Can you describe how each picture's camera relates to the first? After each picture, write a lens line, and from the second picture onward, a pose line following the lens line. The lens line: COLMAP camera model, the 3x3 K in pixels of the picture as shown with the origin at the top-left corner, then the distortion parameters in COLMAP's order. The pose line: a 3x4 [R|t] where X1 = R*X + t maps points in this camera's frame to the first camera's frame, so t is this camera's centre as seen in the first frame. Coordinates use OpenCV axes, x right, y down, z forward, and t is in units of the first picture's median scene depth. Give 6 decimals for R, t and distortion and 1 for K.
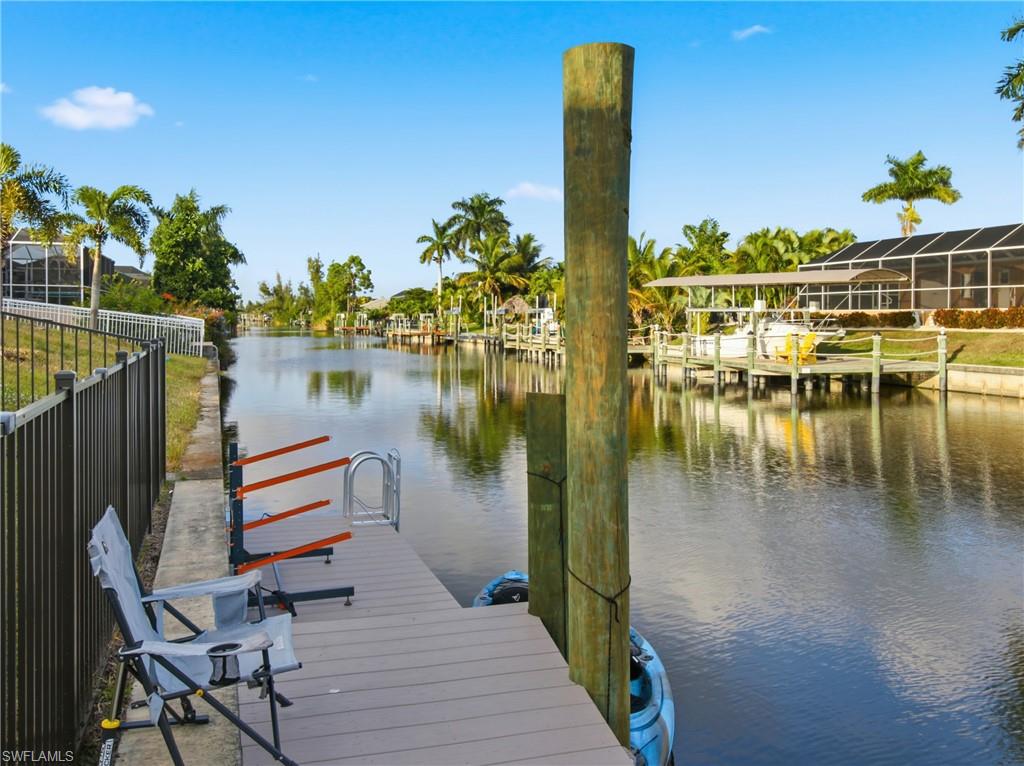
lens RADIAL K [[957.2, 0, 527.1], [0, 957.2, 313.5], [0, 0, 1]] dist [0.021581, 0.010704]
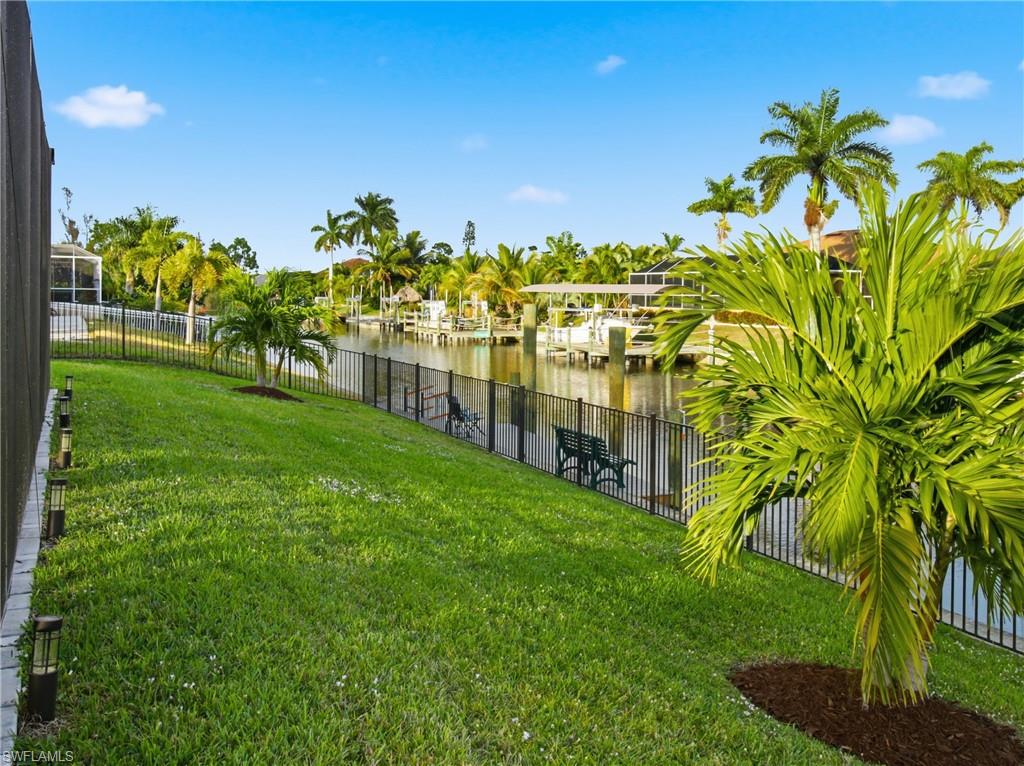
lens RADIAL K [[957.2, 0, 527.1], [0, 957.2, 313.5], [0, 0, 1]] dist [0.021581, 0.010704]
pose [[0.989627, 0.005567, 0.143554, -0.048535], [-0.009712, 0.999556, 0.028185, -0.026158], [-0.143334, -0.029287, 0.989241, -0.283137]]
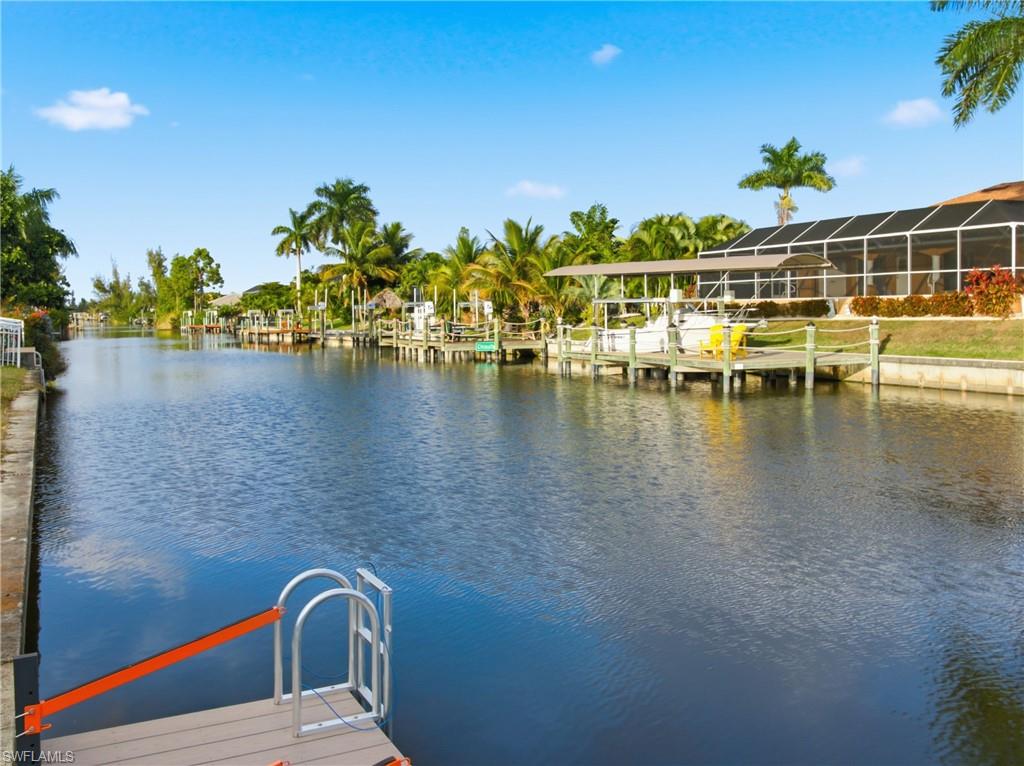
lens RADIAL K [[957.2, 0, 527.1], [0, 957.2, 313.5], [0, 0, 1]] dist [0.021581, 0.010704]
pose [[0.988545, -0.015008, 0.150177, -0.022708], [0.014000, 0.999872, 0.007769, 0.000034], [-0.150274, -0.005577, 0.988629, 0.080916]]
